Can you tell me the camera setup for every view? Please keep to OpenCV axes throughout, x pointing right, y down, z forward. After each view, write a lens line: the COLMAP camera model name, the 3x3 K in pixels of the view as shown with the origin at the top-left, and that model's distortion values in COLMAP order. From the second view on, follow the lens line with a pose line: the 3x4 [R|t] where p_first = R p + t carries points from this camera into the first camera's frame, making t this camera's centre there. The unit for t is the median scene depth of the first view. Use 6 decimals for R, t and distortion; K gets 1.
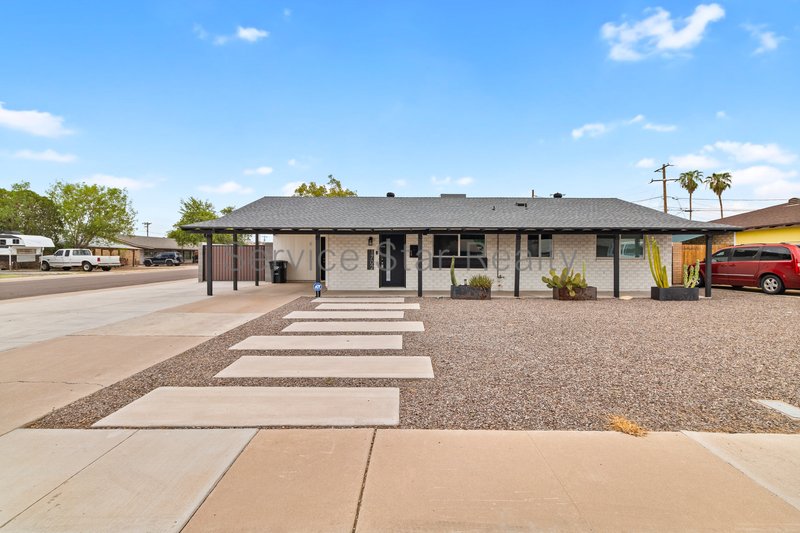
lens RADIAL K [[380.5, 0, 398.6], [0, 380.5, 256.8], [0, 0, 1]] dist [0.001729, 0.000713]
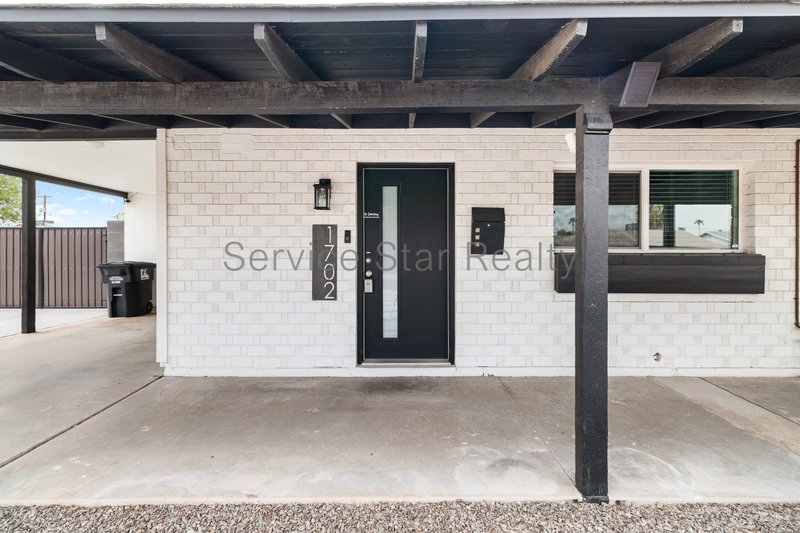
lens RADIAL K [[380.5, 0, 398.6], [0, 380.5, 256.8], [0, 0, 1]] dist [0.001729, 0.000713]
pose [[0.999984, 0.005076, 0.002585, -0.021833], [-0.005073, 0.999987, -0.001119, 0.003588], [-0.002591, 0.001106, 0.999996, 0.725497]]
